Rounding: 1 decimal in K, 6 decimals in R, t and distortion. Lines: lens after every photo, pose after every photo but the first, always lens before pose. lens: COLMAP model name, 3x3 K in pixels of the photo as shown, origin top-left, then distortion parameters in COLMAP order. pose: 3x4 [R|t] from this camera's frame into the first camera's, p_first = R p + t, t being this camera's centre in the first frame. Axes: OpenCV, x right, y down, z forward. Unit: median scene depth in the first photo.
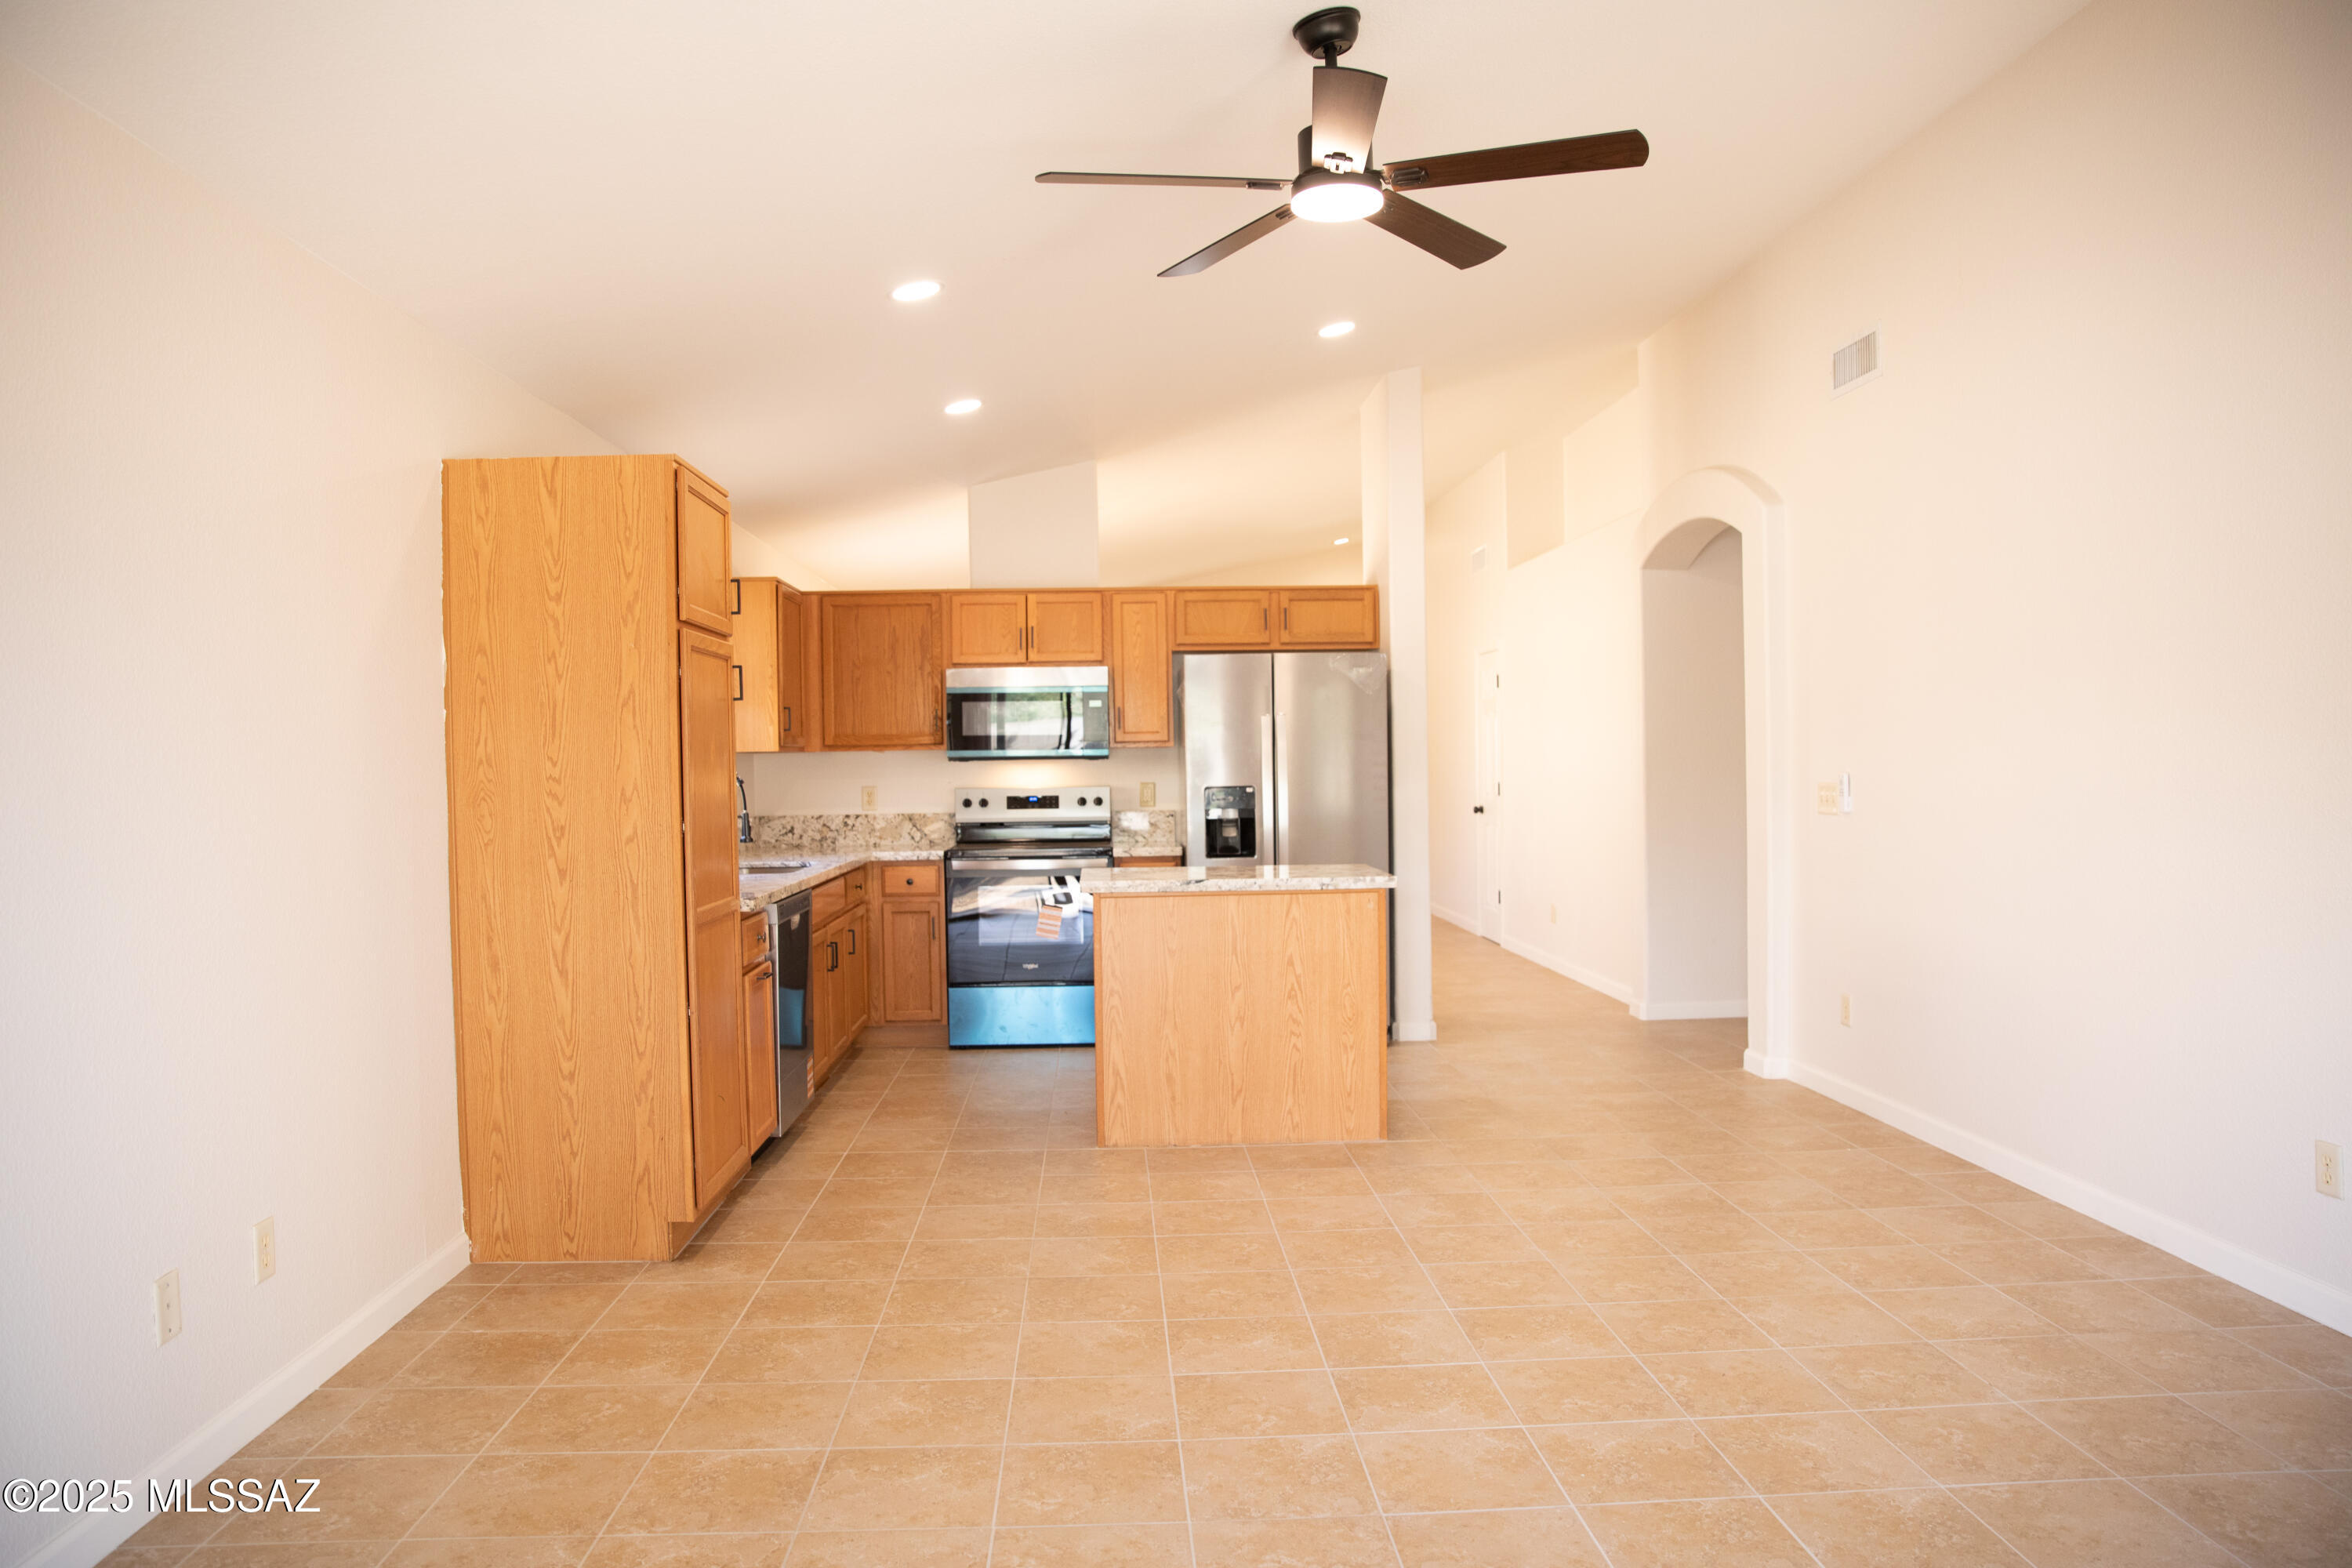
lens RADIAL K [[1583.7, 0, 1183.1], [0, 1583.7, 784.0], [0, 0, 1]] dist [-0.111076, 0.086696]
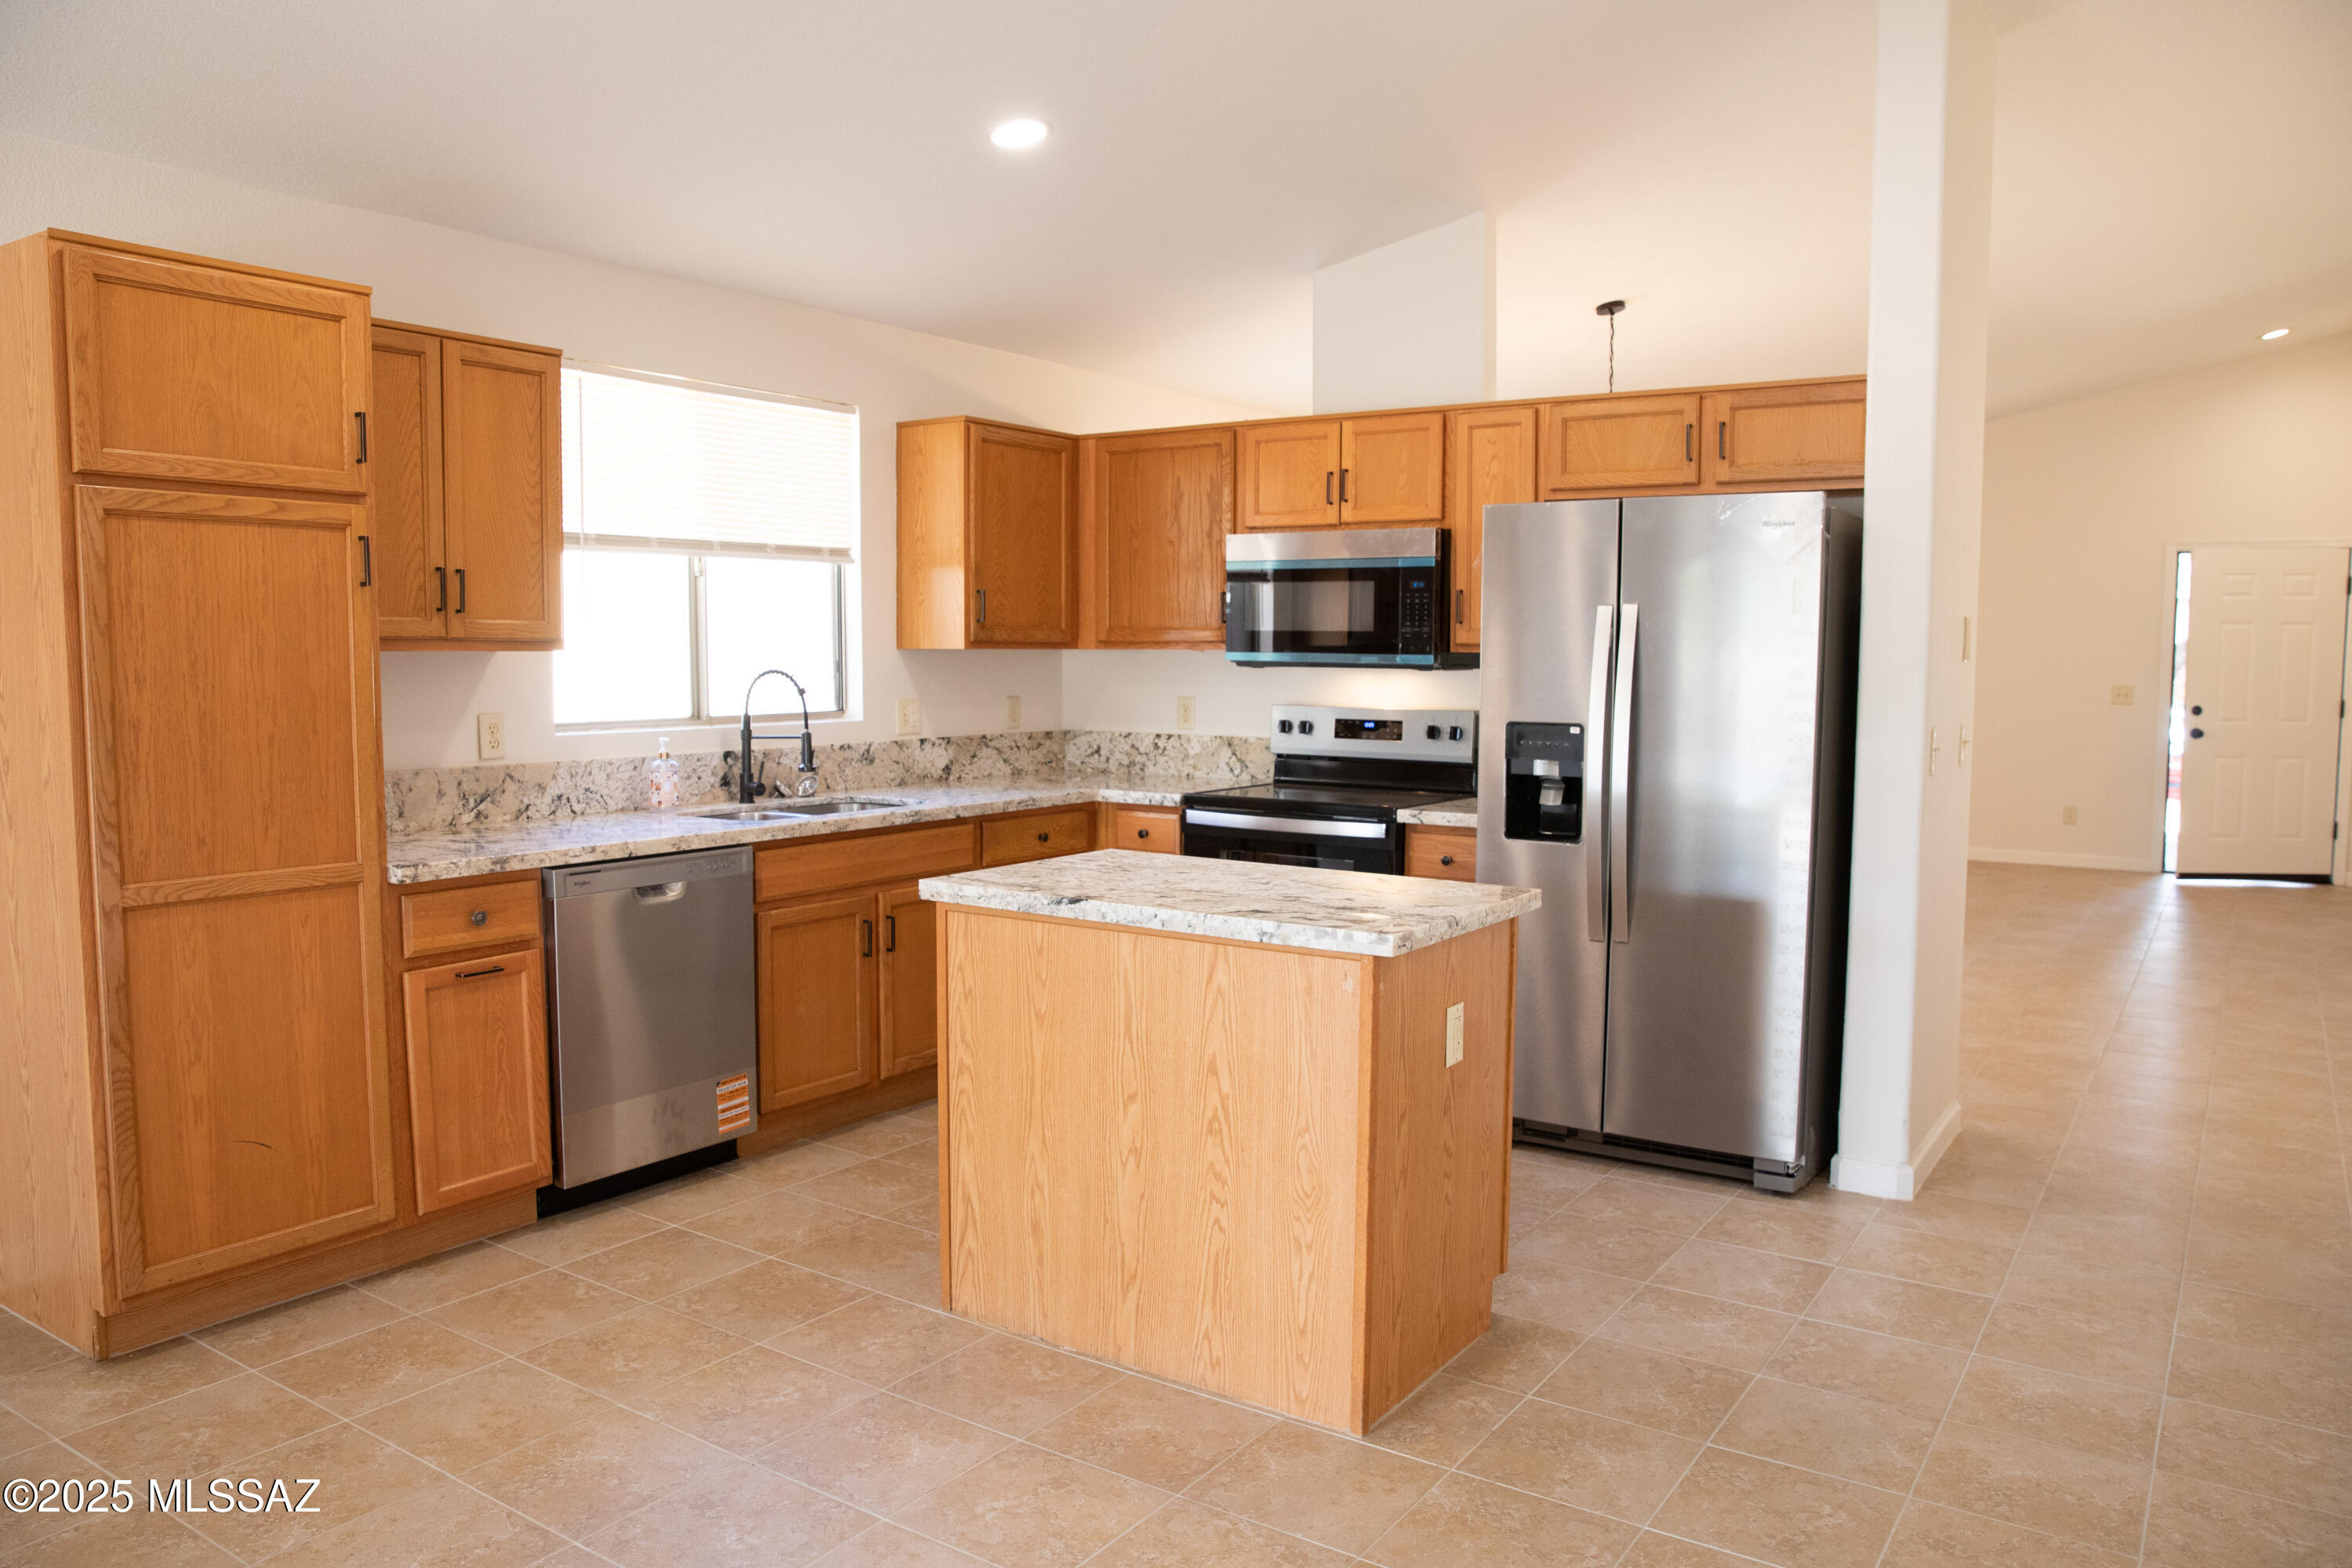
lens RADIAL K [[1652.5, 0, 1176.0], [0, 1652.5, 784.0], [0, 0, 1]] dist [-0.114838, 0.093832]
pose [[0.799992, 0.068924, -0.596039, 0.275915], [-0.027481, 0.996547, 0.078353, -0.019316], [0.599381, -0.046302, 0.799123, 0.394895]]
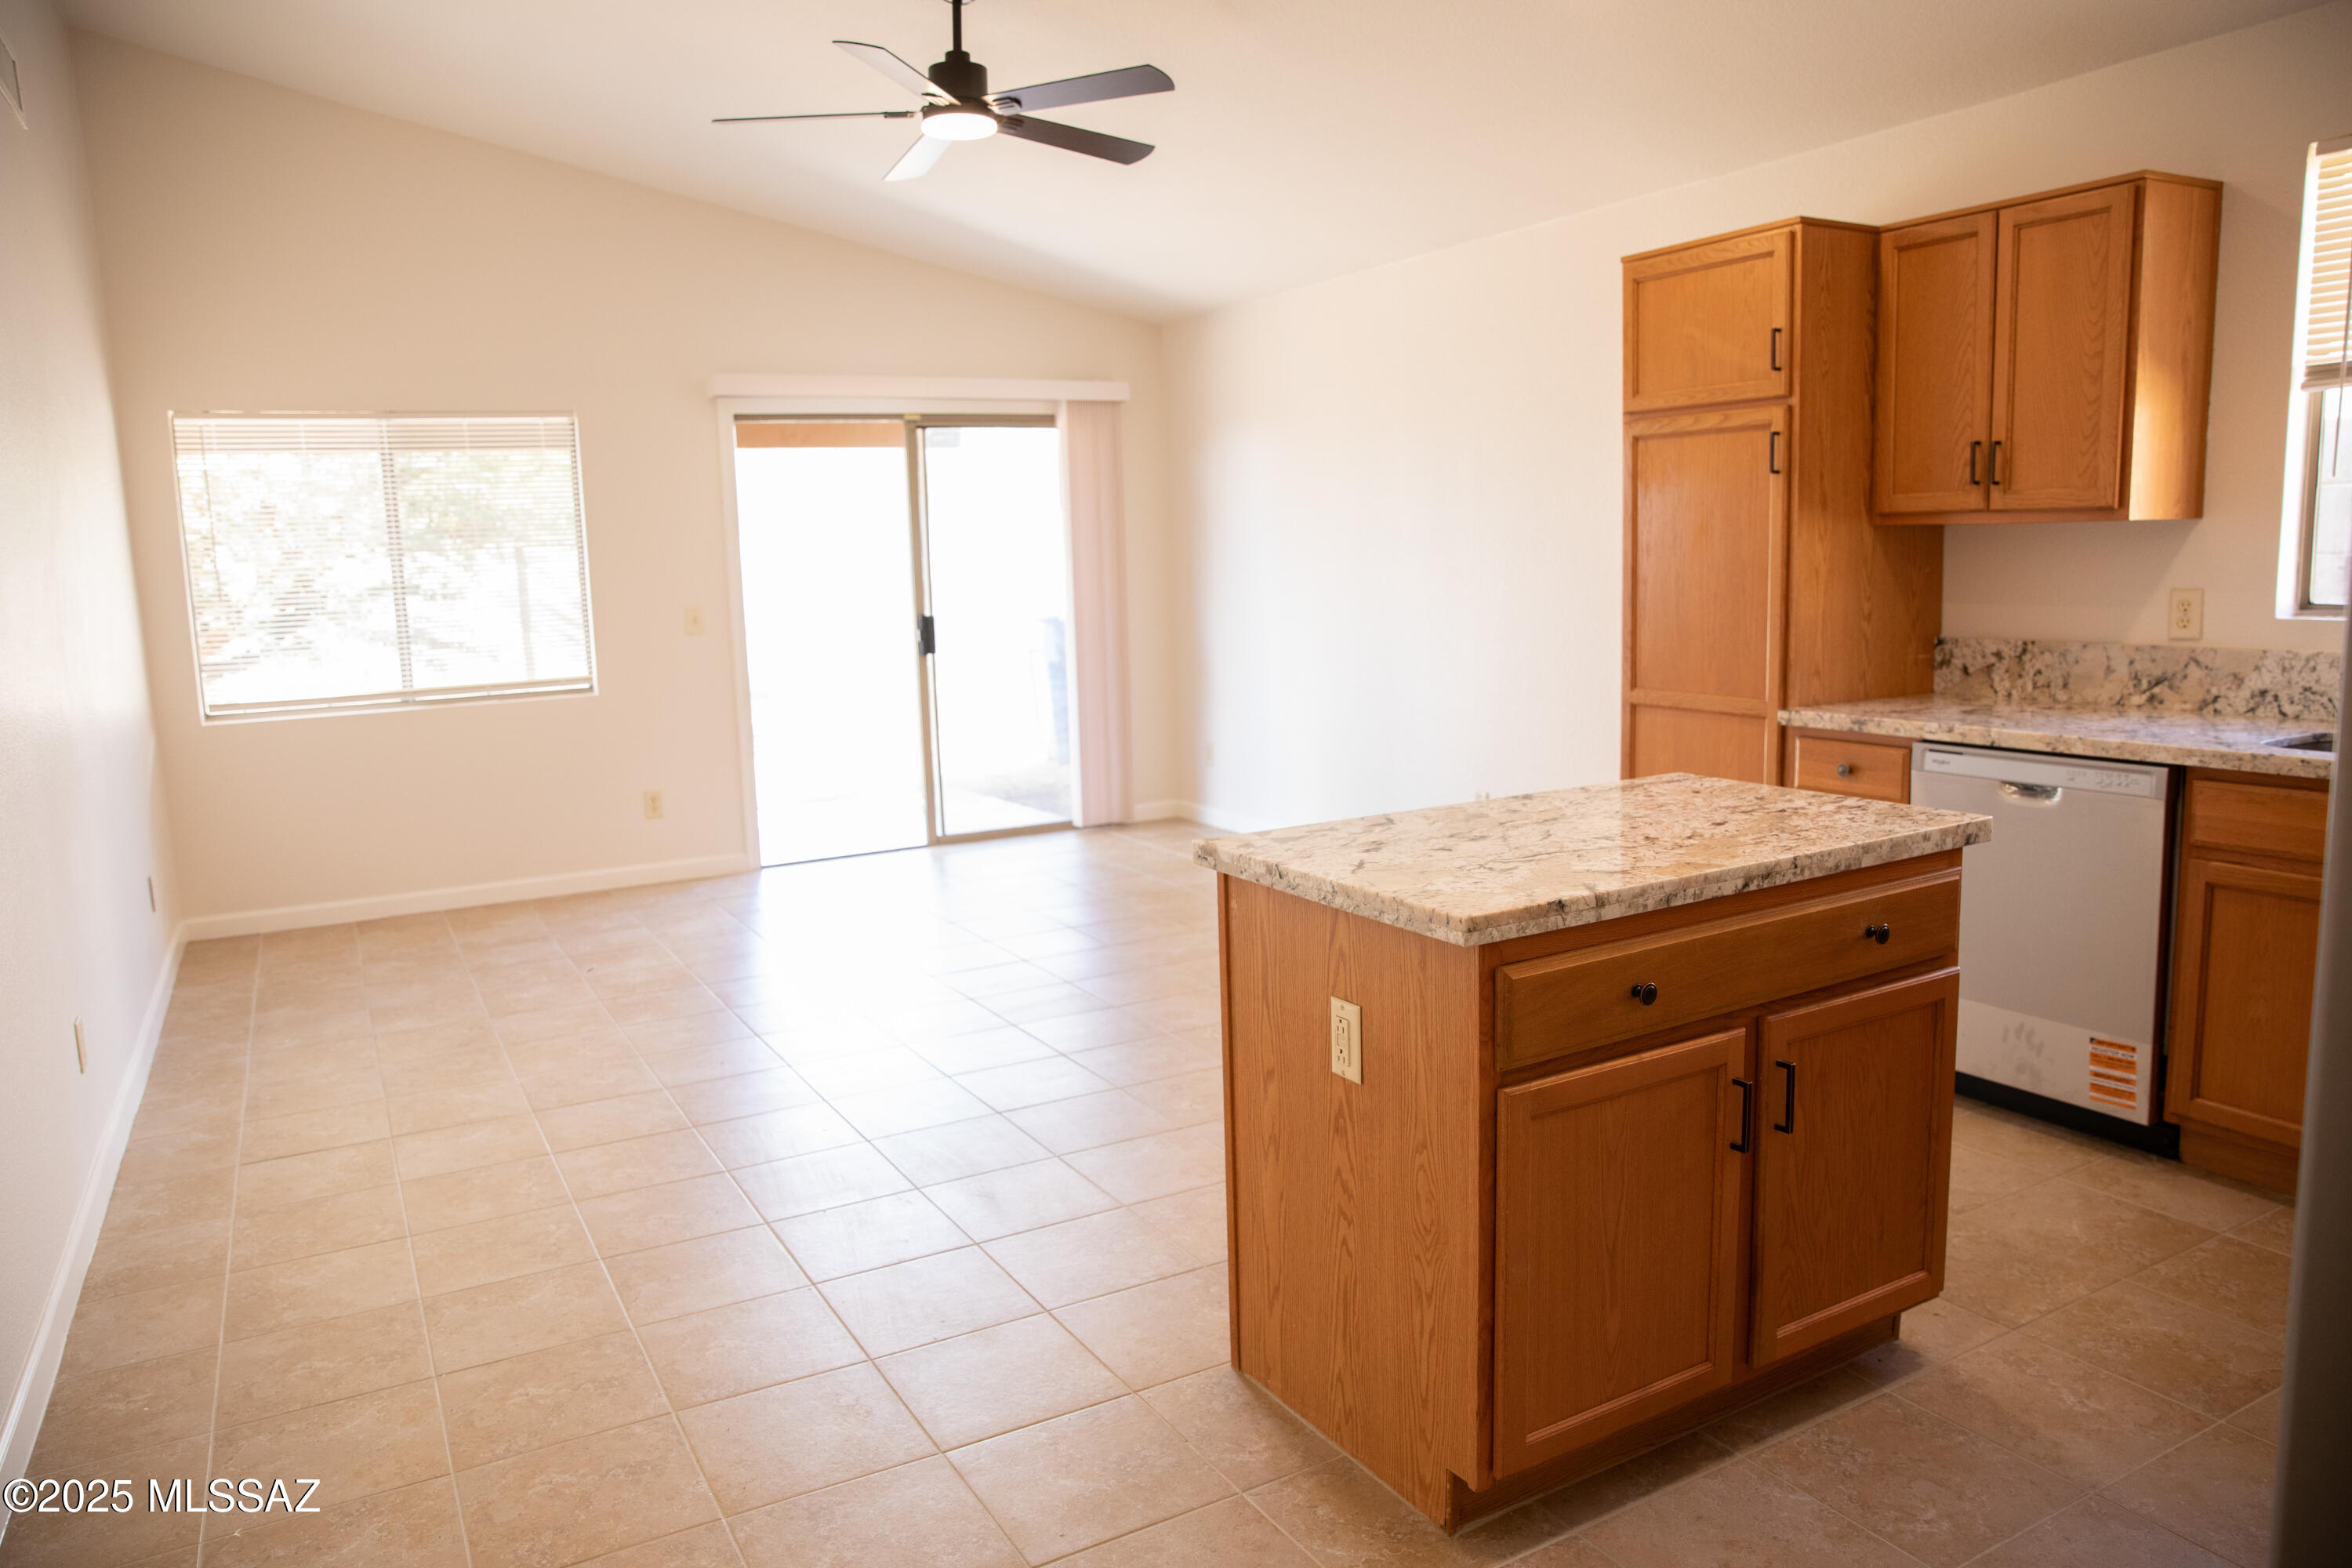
lens RADIAL K [[1583.7, 0, 1183.1], [0, 1583.7, 784.0], [0, 0, 1]] dist [-0.111076, 0.086696]
pose [[-0.888259, 0.109530, -0.446094, 0.244560], [0.038184, 0.985401, 0.165915, -0.024530], [0.457754, 0.130342, -0.879473, 1.015558]]
